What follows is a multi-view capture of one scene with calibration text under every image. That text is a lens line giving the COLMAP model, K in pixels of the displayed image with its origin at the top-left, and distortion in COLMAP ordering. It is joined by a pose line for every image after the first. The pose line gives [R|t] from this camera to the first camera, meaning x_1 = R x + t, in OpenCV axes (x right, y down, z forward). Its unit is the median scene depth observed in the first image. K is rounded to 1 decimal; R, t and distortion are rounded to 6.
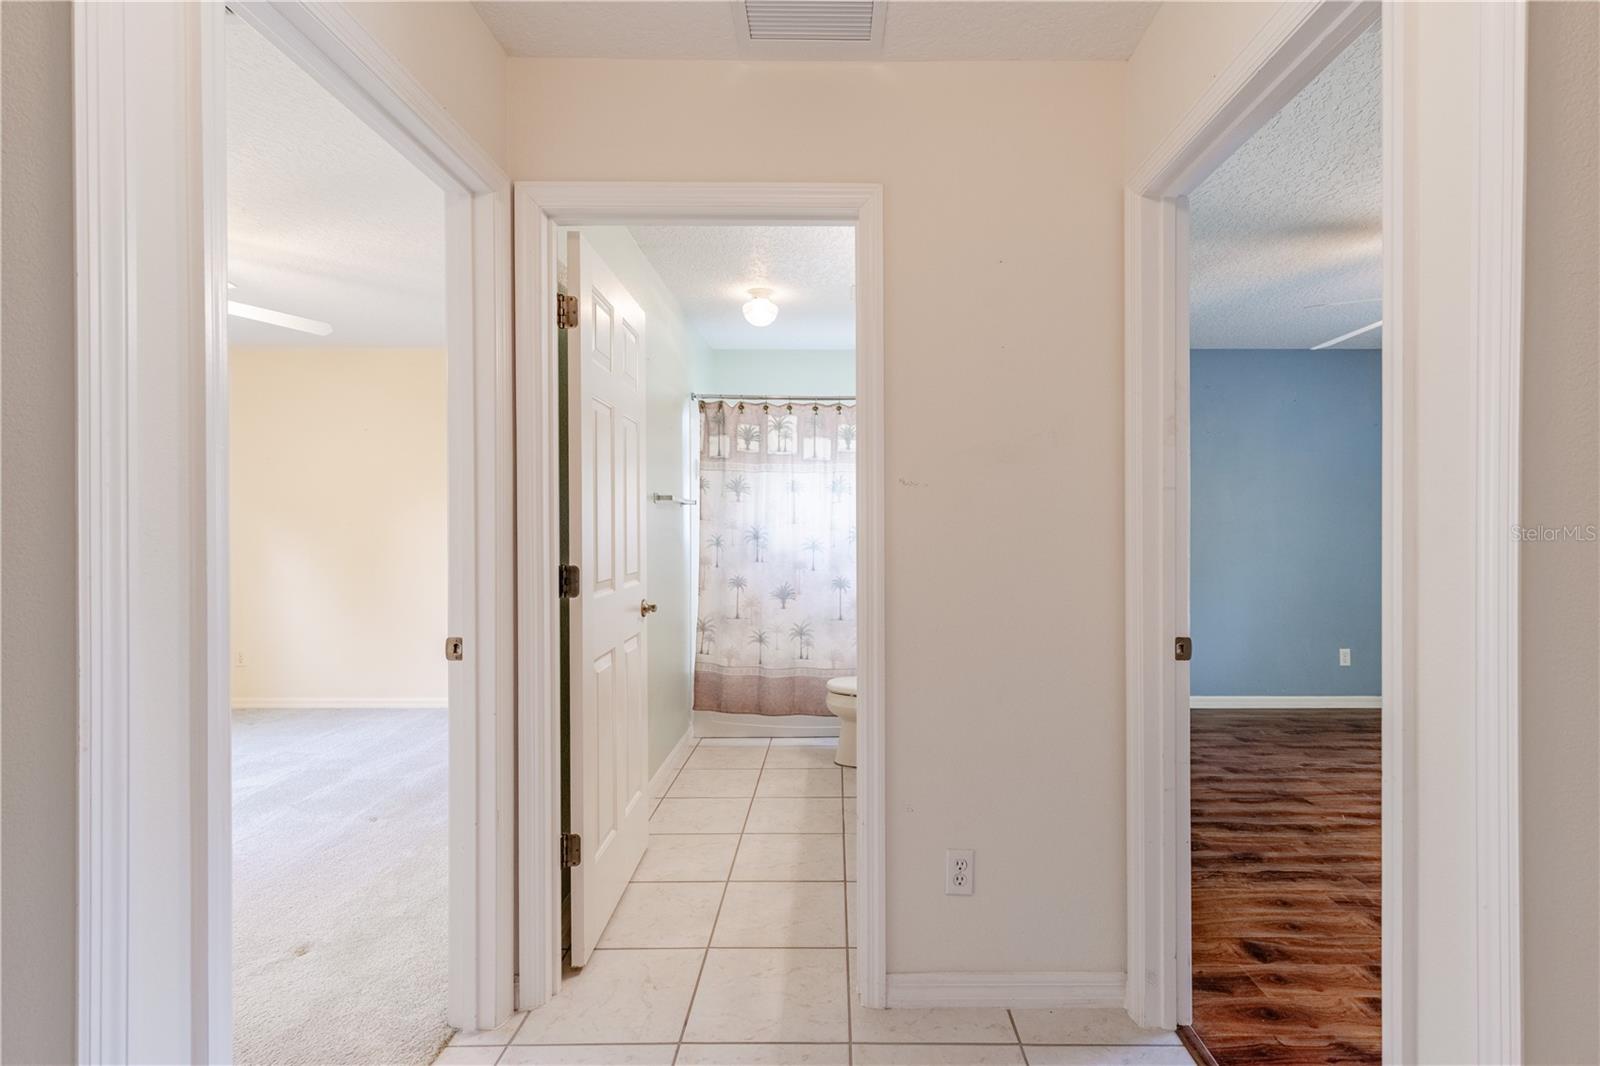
lens RADIAL K [[721.8, 0, 812.2], [0, 721.8, 524.4], [0, 0, 1]] dist [0.007392, -0.001194]
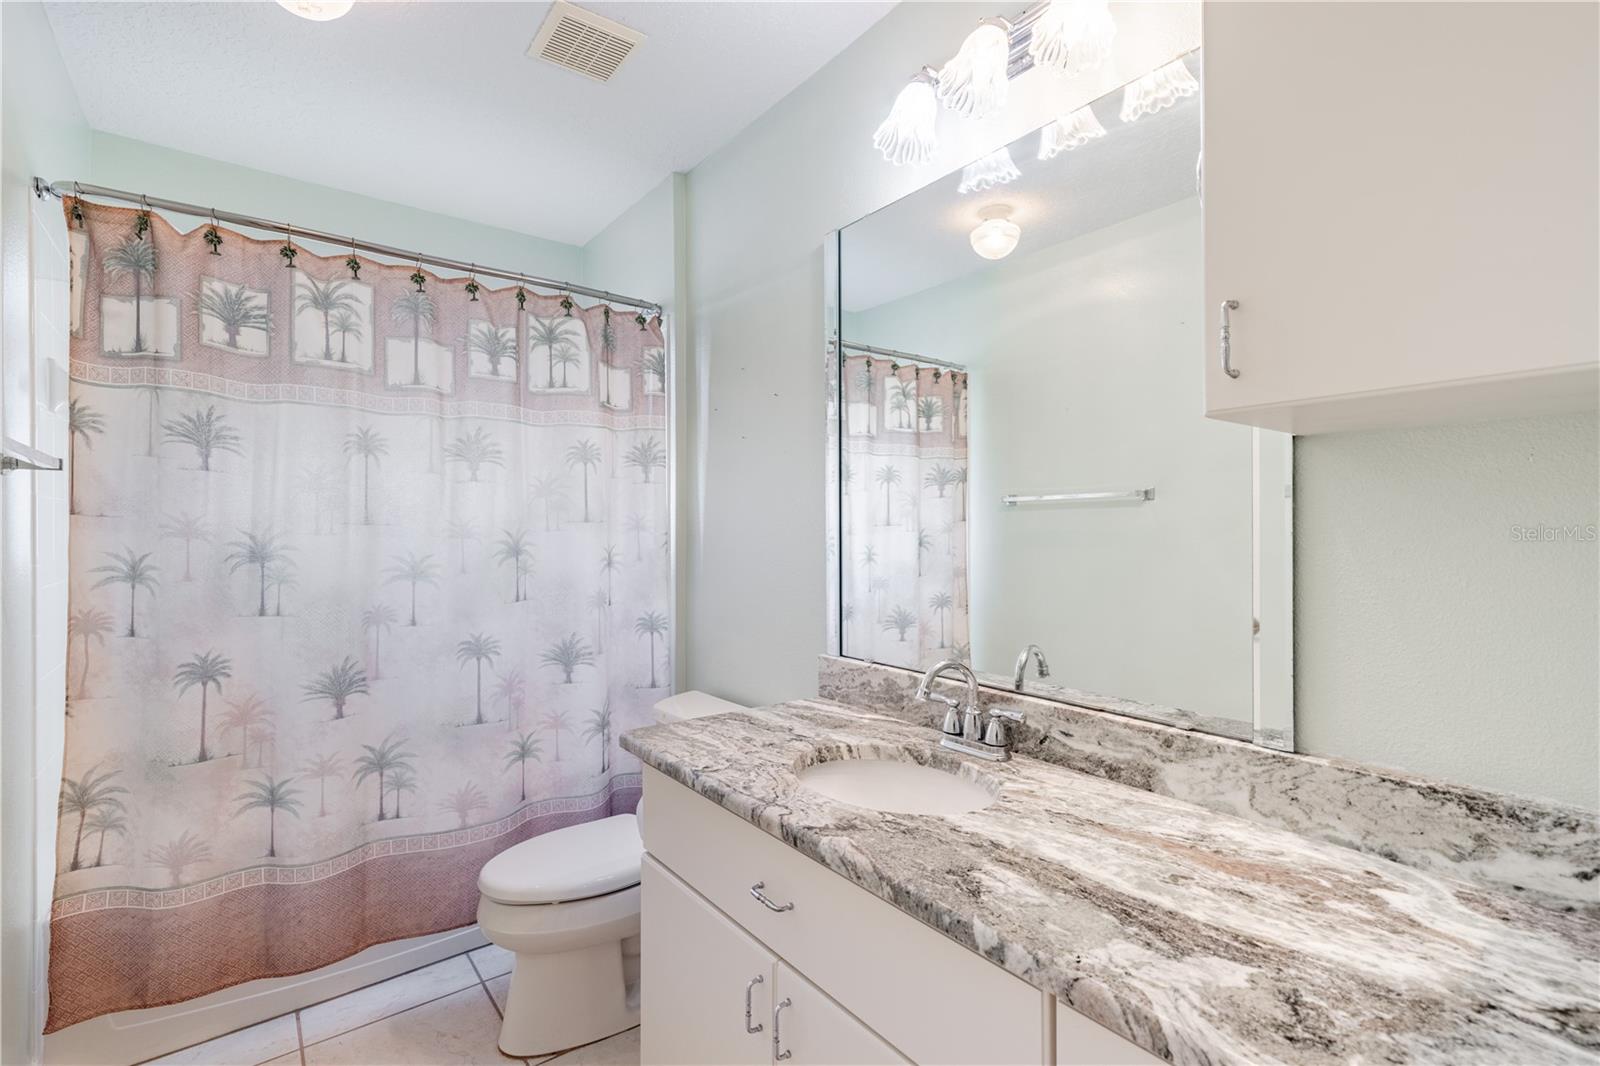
lens RADIAL K [[721.8, 0, 787.4], [0, 721.8, 528.6], [0, 0, 1]] dist [0.007392, -0.001194]
pose [[0.789809, -0.001809, 0.613350, -0.094062], [0.002459, 0.999997, -0.000217, 0.001963], [-0.613347, 0.001680, 0.789812, 0.481184]]
